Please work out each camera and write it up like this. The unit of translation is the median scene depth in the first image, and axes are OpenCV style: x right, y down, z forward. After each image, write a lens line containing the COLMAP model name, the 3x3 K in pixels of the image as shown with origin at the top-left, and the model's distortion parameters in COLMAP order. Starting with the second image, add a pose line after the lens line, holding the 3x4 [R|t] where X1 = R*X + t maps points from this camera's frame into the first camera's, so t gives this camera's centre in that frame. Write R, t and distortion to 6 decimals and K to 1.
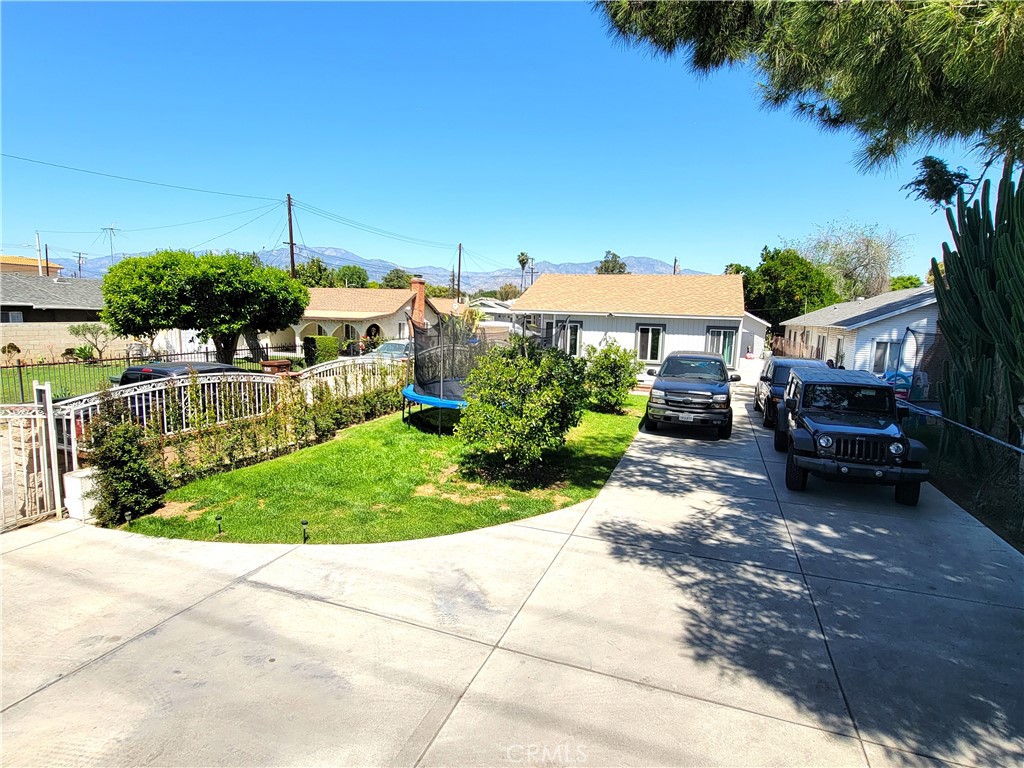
lens RADIAL K [[534.5, 0, 513.3], [0, 534.5, 383.3], [0, 0, 1]] dist [-0.000005, -0.001182]
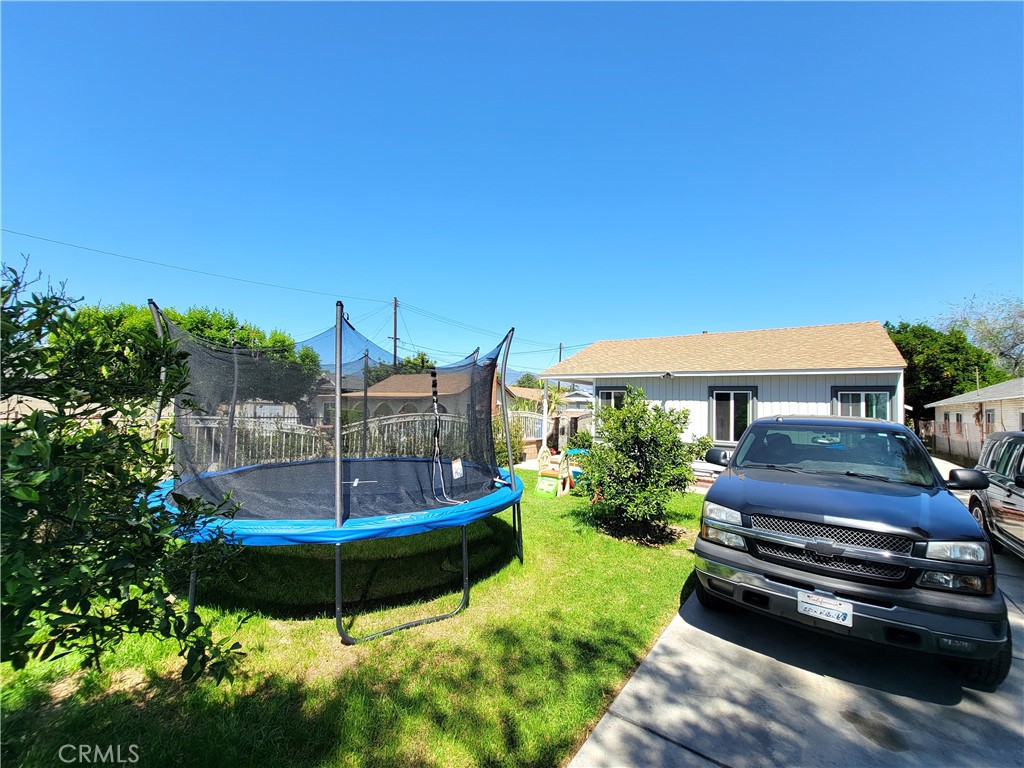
lens RADIAL K [[418.5, 0, 512.0], [0, 418.5, 384.0], [0, 0, 1]] dist [-0.002092, -0.000620]
pose [[0.962174, -0.015174, -0.272011, 0.310982], [-0.037782, 0.981367, -0.188391, -0.012412], [0.269802, 0.191542, 0.943673, 0.996164]]
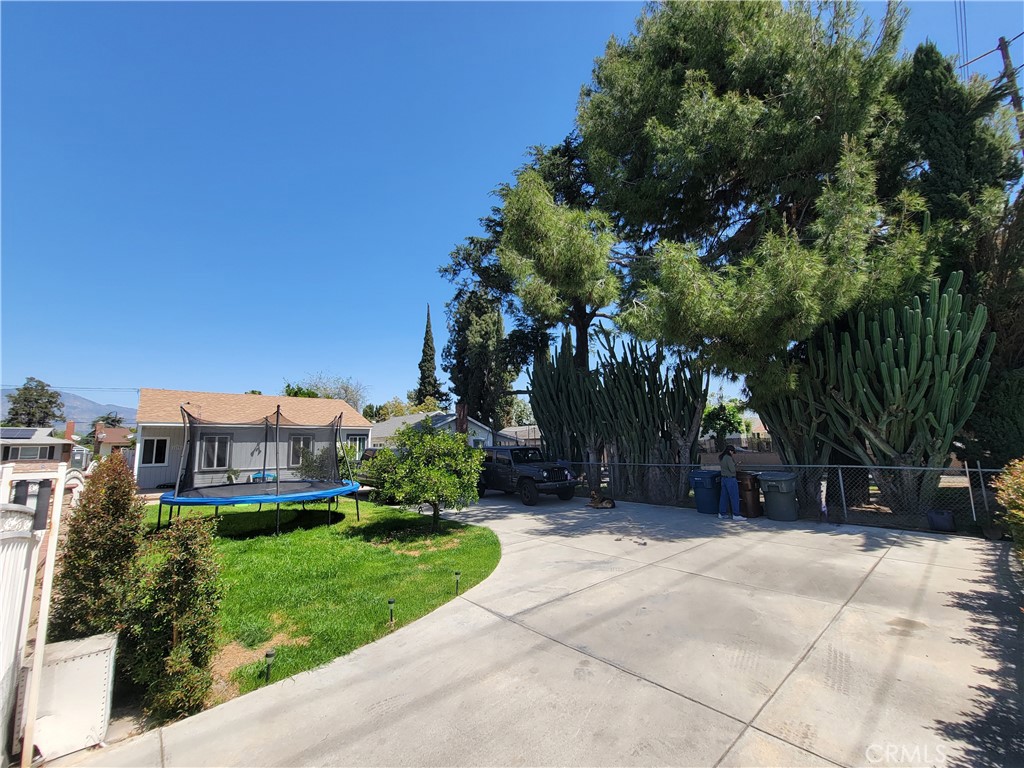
lens RADIAL K [[419.9, 0, 513.2], [0, 419.9, 382.6], [0, 0, 1]] dist [-0.002400, -0.000661]
pose [[0.470876, 0.094269, 0.877148, -0.819206], [0.149513, 0.971364, -0.184657, 0.049618], [-0.869438, 0.218095, 0.443297, 0.345984]]
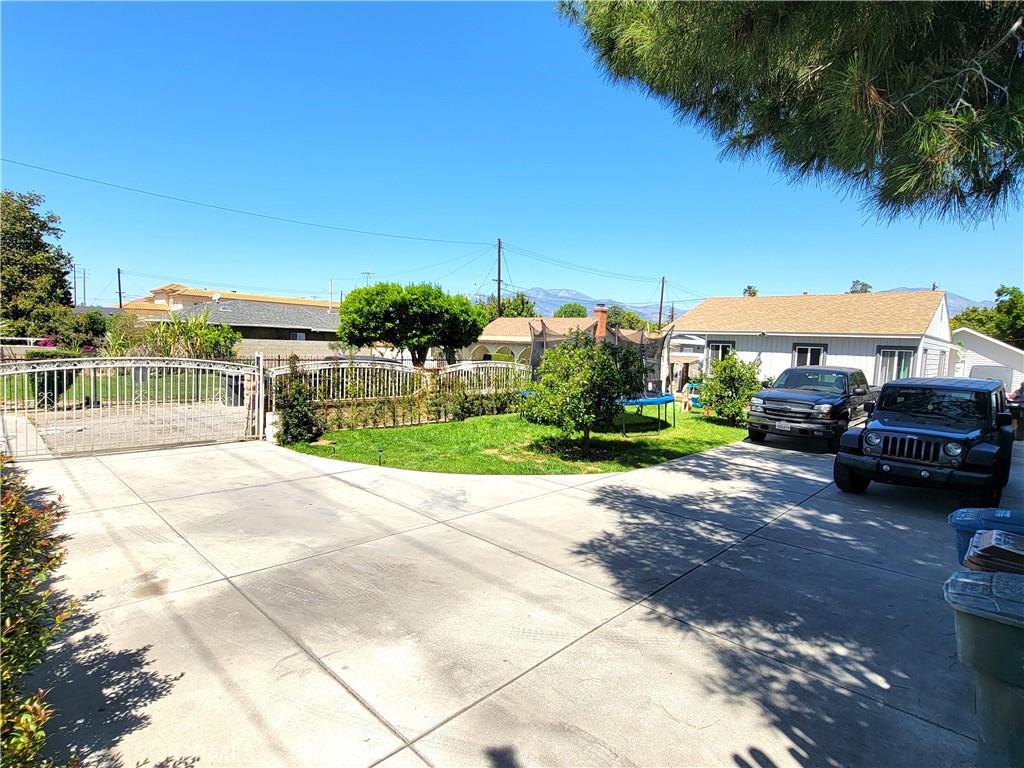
lens RADIAL K [[534.5, 0, 513.3], [0, 534.5, 383.3], [0, 0, 1]] dist [-0.000005, -0.001182]
pose [[0.915598, 0.037951, -0.400300, 0.367638], [-0.066020, 0.996214, -0.056557, 0.104231], [0.396639, 0.078212, 0.914637, -0.127872]]
